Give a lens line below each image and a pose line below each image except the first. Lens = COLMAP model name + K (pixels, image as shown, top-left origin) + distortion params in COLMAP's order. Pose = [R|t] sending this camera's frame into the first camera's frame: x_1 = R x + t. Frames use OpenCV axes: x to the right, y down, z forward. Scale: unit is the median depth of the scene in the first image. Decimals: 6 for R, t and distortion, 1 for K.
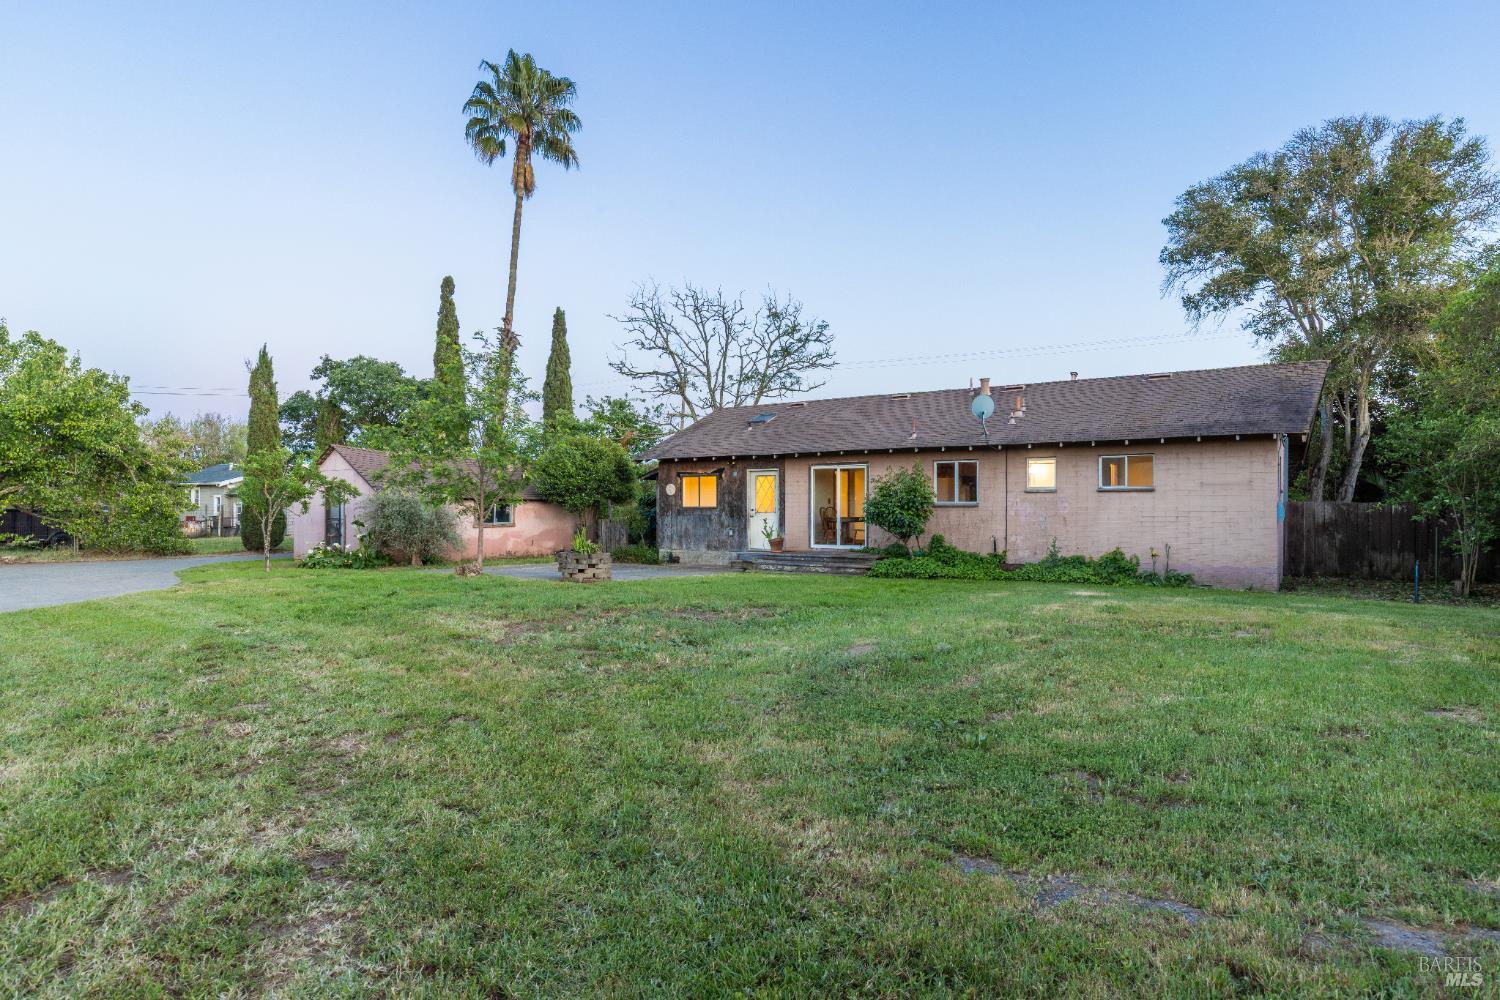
lens RADIAL K [[811.4, 0, 744.6], [0, 811.4, 503.3], [0, 0, 1]] dist [-0.001304, -0.000327]
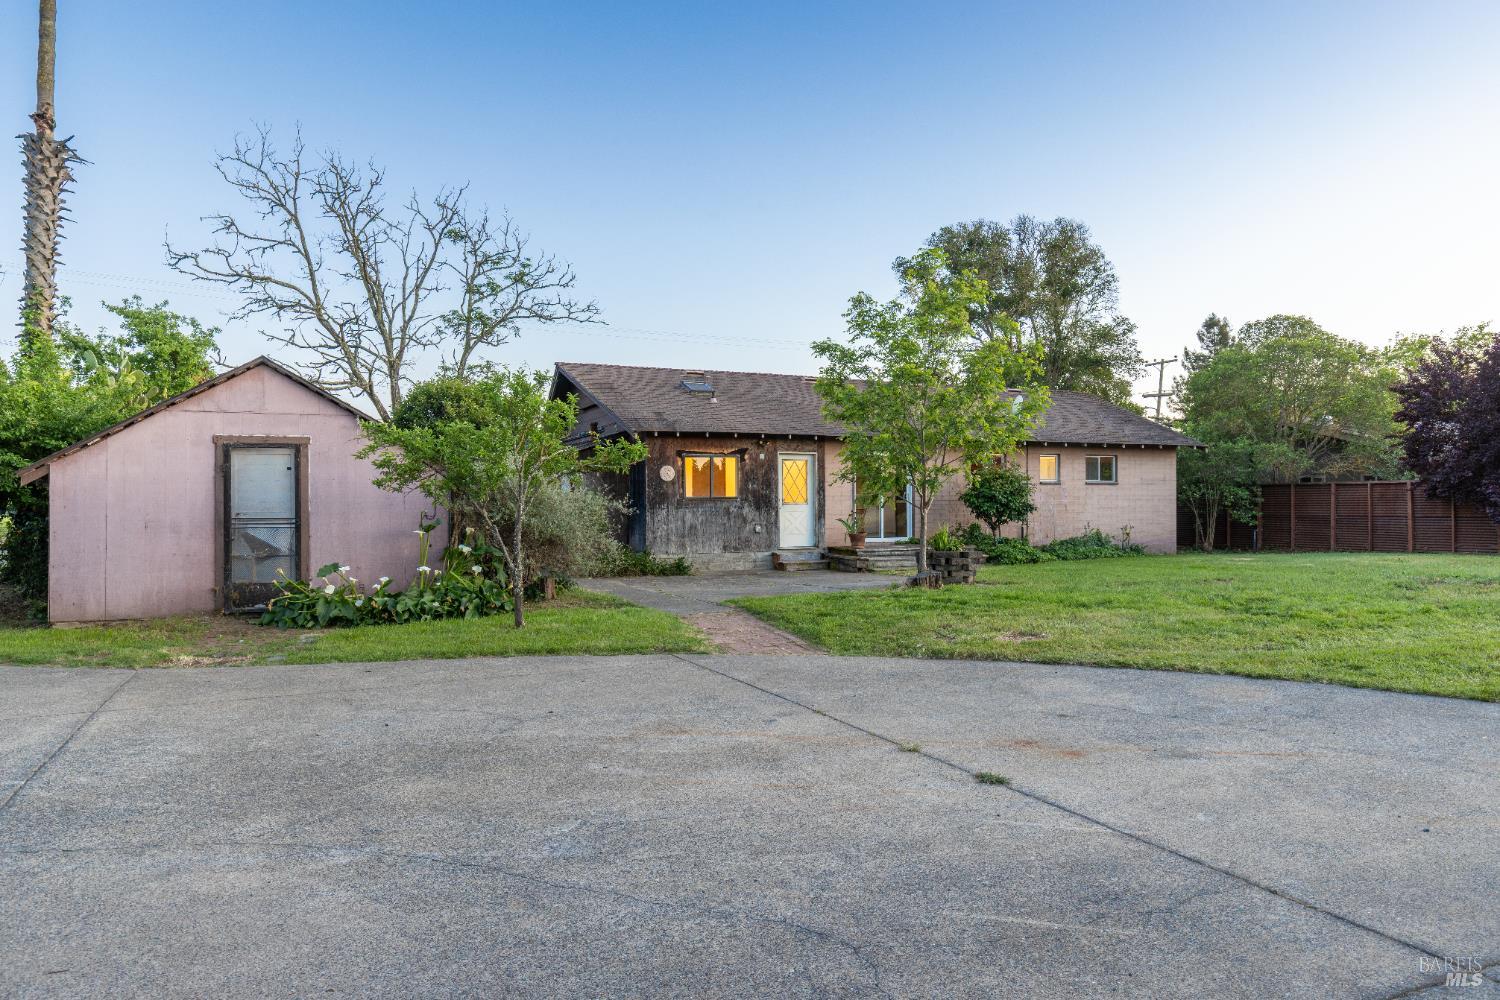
lens RADIAL K [[993.1, 0, 752.6], [0, 993.1, 499.1], [0, 0, 1]] dist [-0.003467, 0.000056]
pose [[0.517675, 0.001401, 0.855576, -0.876892], [-0.000882, 0.999999, -0.001104, 0.008208], [-0.855577, -0.000183, 0.517675, 0.502675]]
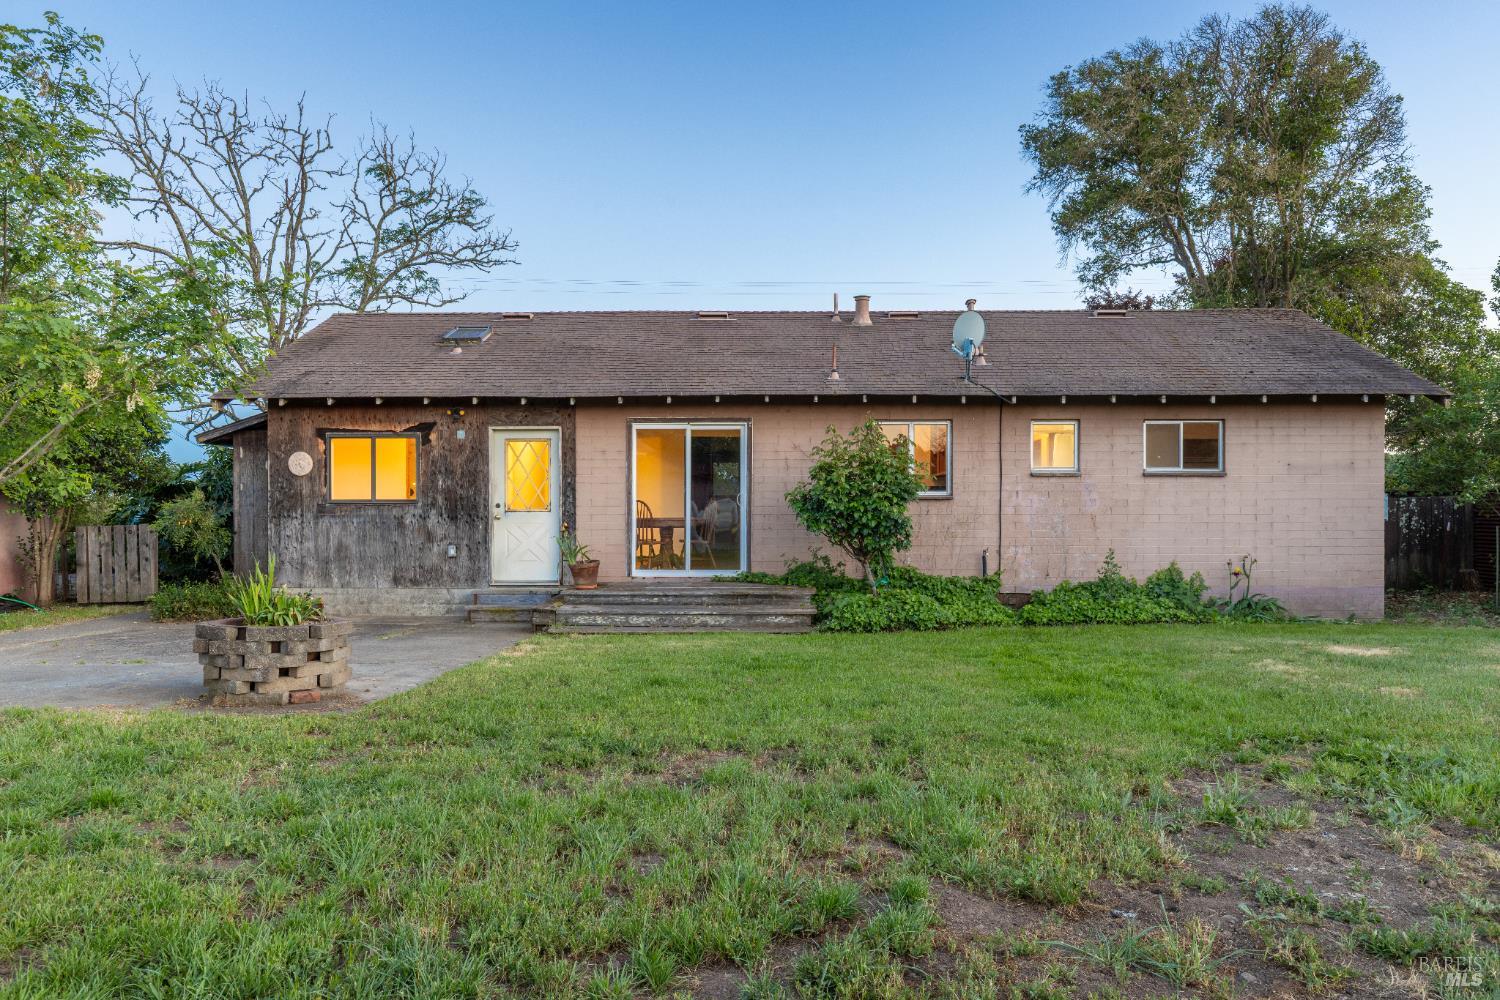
lens RADIAL K [[1031.4, 0, 750.9], [0, 1031.4, 497.0], [0, 0, 1]] dist [0.006174, -0.004432]
pose [[0.849982, 0.002517, 0.526806, -0.199308], [-0.002857, 0.999996, -0.000169, 0.002511], [-0.526804, -0.001362, 0.849985, 0.365063]]
